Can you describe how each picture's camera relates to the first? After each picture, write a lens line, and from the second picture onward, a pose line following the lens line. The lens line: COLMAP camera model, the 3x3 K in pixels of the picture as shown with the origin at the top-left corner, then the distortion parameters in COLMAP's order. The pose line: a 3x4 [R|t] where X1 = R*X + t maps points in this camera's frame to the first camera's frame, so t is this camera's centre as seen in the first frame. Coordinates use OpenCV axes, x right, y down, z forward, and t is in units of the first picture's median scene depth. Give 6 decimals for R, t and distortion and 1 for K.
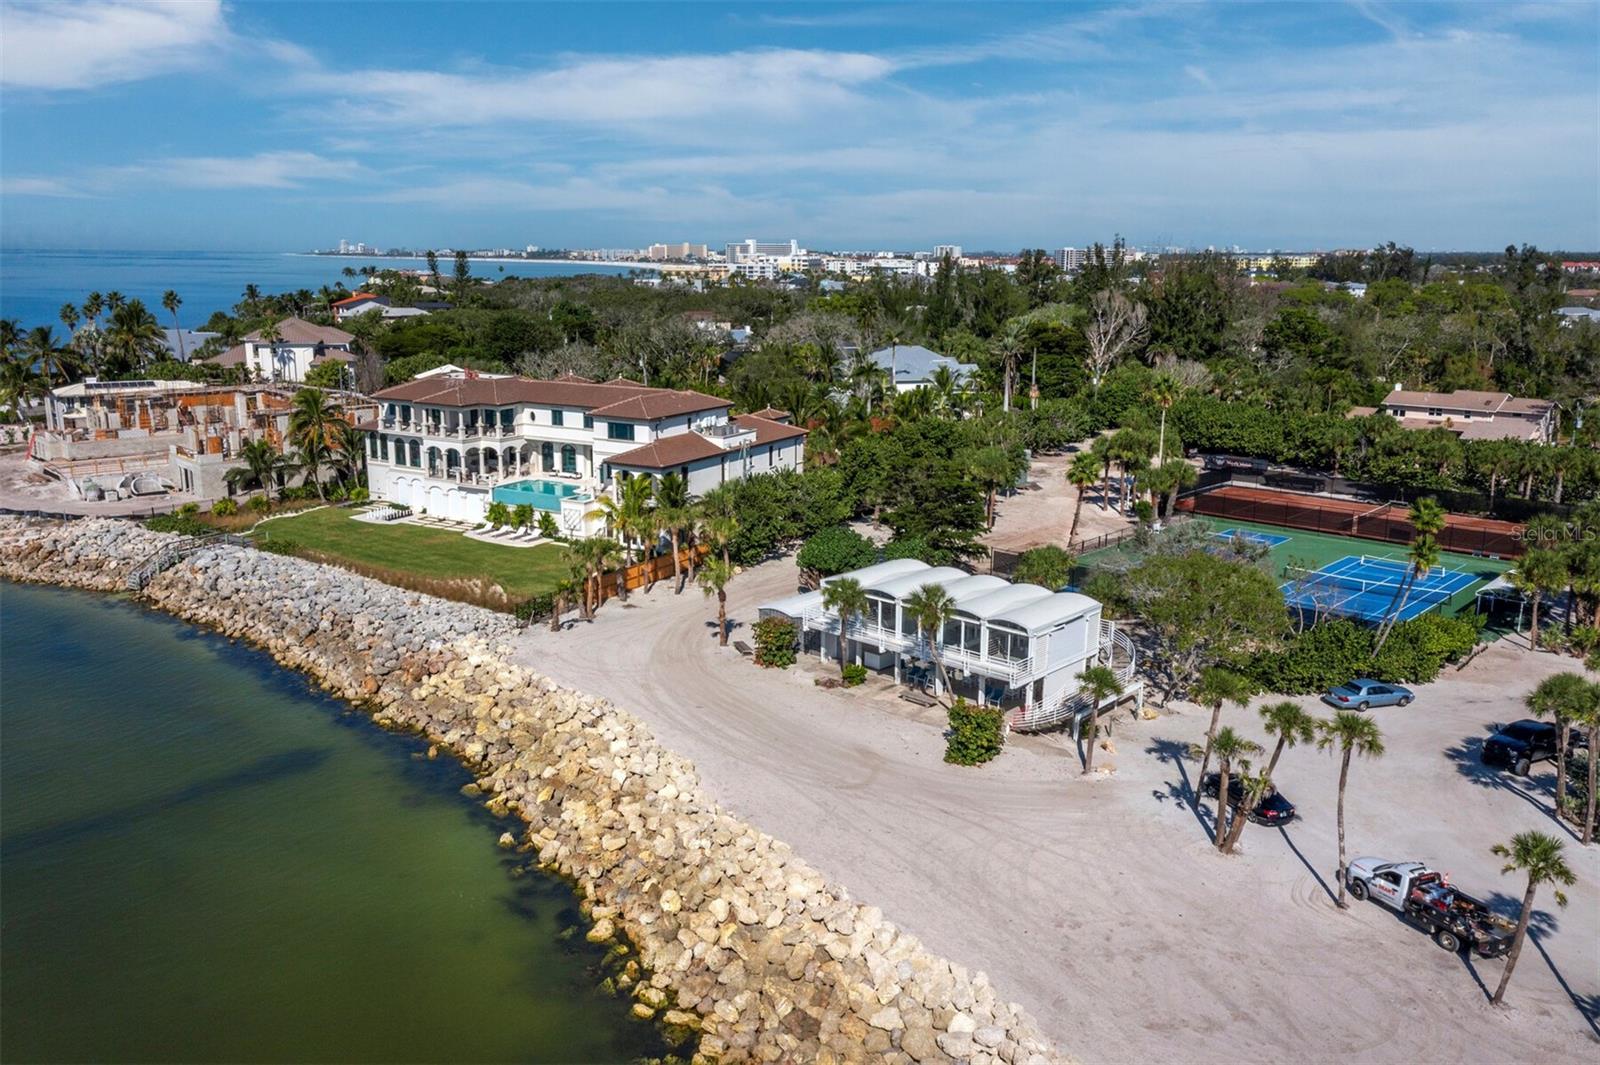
lens RADIAL K [[1289.1, 0, 807.2], [0, 1289.1, 529.7], [0, 0, 1]] dist [-0.003707, 0.040928]
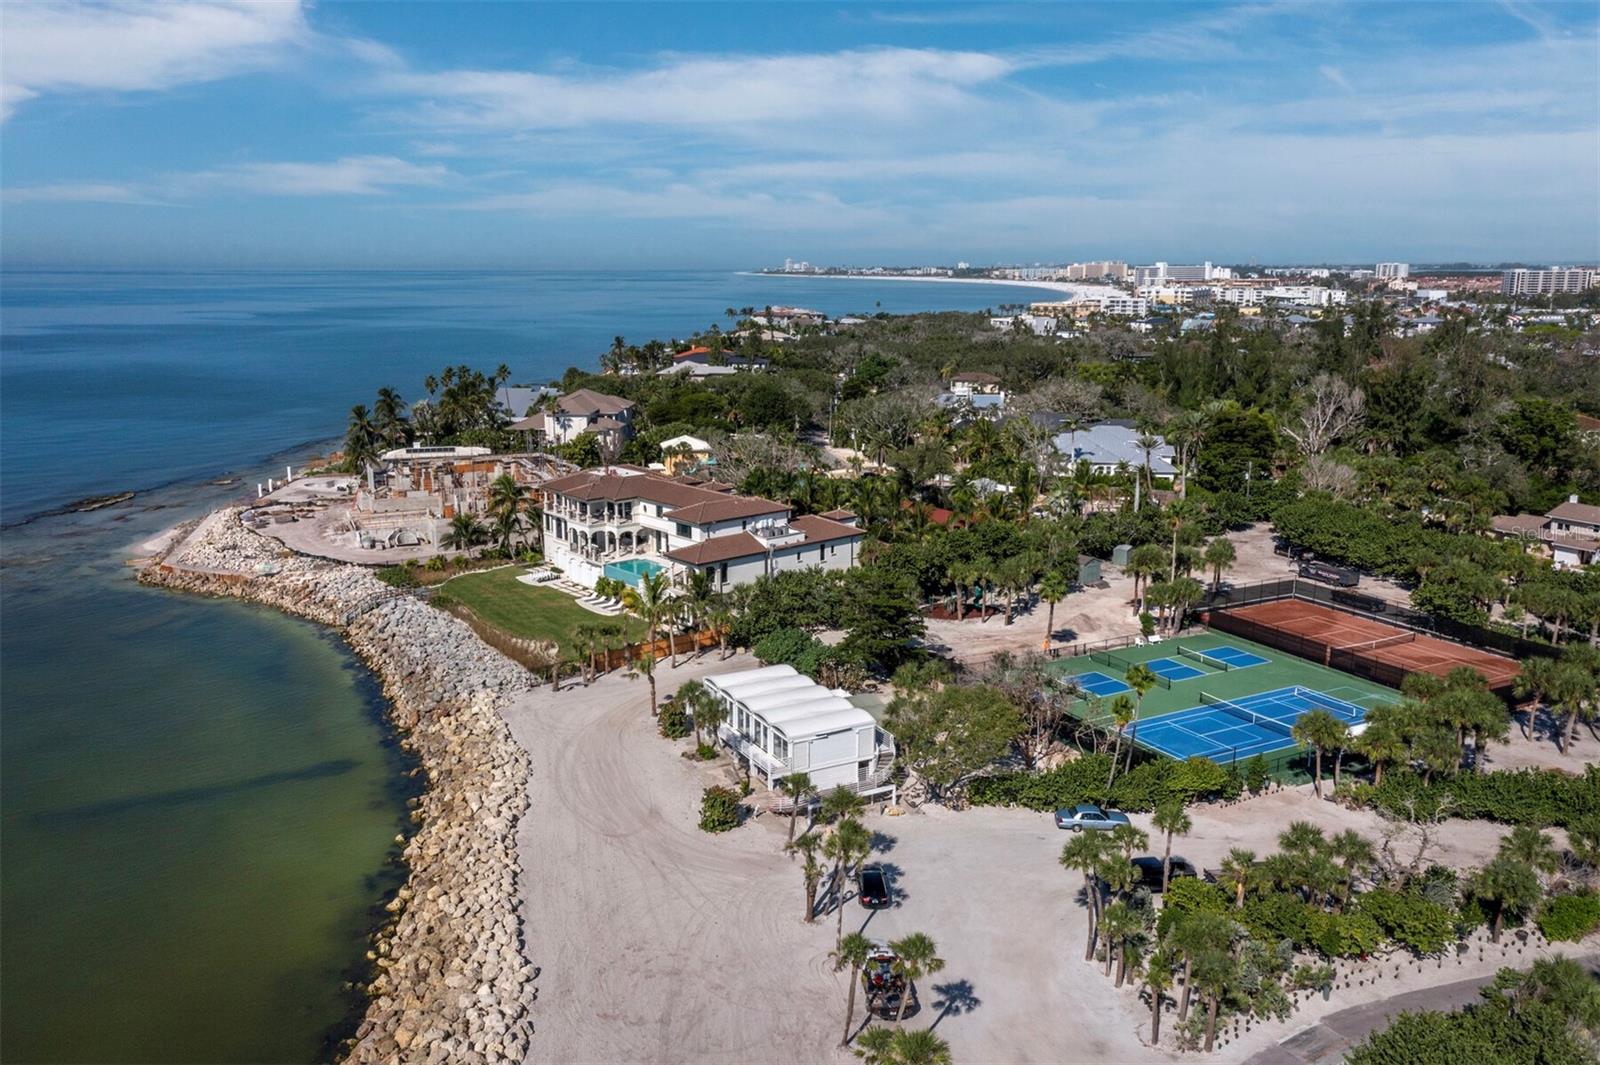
lens RADIAL K [[1289.1, 0, 799.0], [0, 1289.1, 536.6], [0, 0, 1]] dist [-0.003707, 0.040928]
pose [[0.940809, 0.063355, -0.332963, 0.351617], [-0.063710, 0.997920, 0.009865, -0.081925], [0.332895, 0.011932, 0.942888, -0.146653]]
